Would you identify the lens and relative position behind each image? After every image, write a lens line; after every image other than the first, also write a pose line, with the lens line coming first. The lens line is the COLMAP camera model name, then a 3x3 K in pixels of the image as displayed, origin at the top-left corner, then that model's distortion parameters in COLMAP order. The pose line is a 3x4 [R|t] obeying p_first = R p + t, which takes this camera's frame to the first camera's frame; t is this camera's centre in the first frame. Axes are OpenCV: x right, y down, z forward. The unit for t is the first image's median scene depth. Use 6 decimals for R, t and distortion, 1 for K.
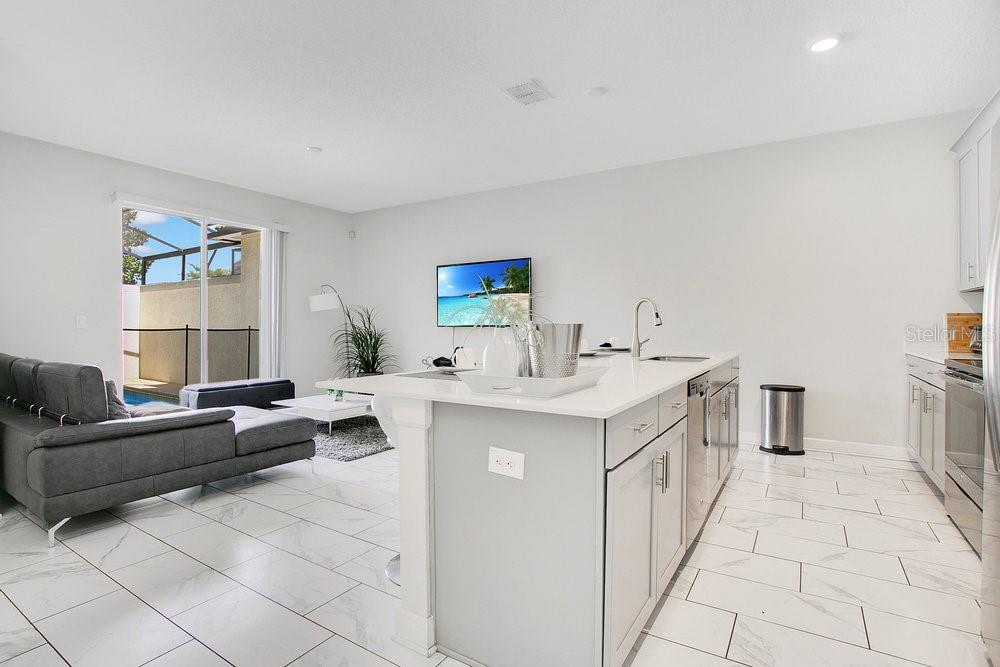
lens RADIAL K [[485.6, 0, 460.1], [0, 485.6, 329.1], [0, 0, 1]] dist [-0.002749, 0.000078]
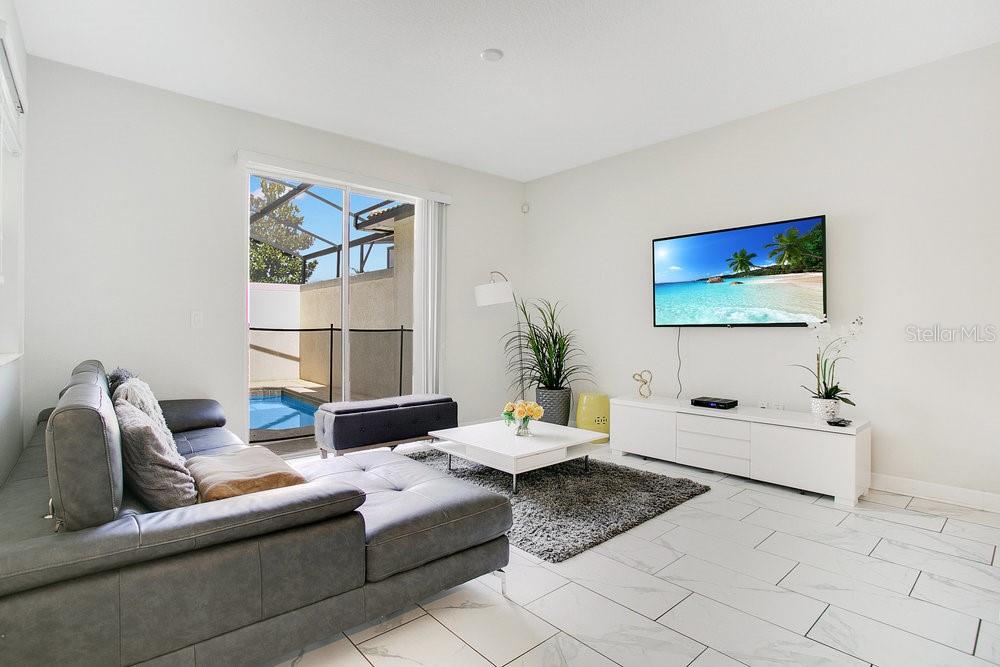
lens RADIAL K [[481.6, 0, 496.9], [0, 481.6, 326.0], [0, 0, 1]] dist [0.004290, 0.000883]
pose [[0.975669, 0.000749, -0.219246, -0.125545], [-0.002542, 0.999966, -0.007893, 0.000150], [0.219232, 0.008259, 0.975638, 0.306451]]
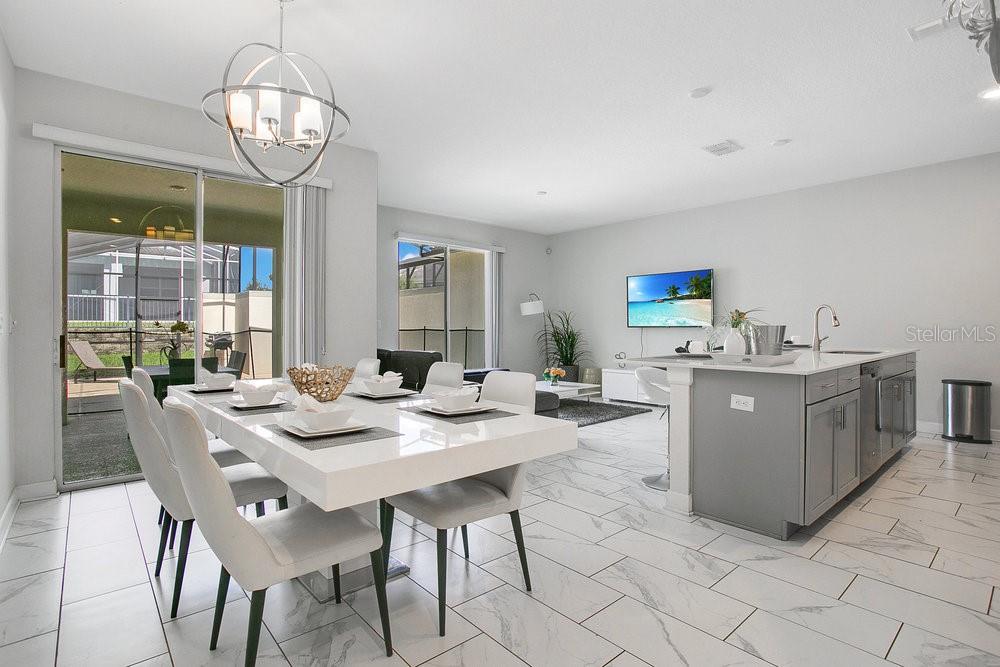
lens RADIAL K [[481.6, 0, 496.9], [0, 481.6, 326.0], [0, 0, 1]] dist [0.004290, 0.000883]
pose [[0.974954, -0.004000, -0.222371, -0.105309], [0.002372, 0.999968, -0.007588, 0.000121], [0.222394, 0.006871, 0.974933, -0.254779]]
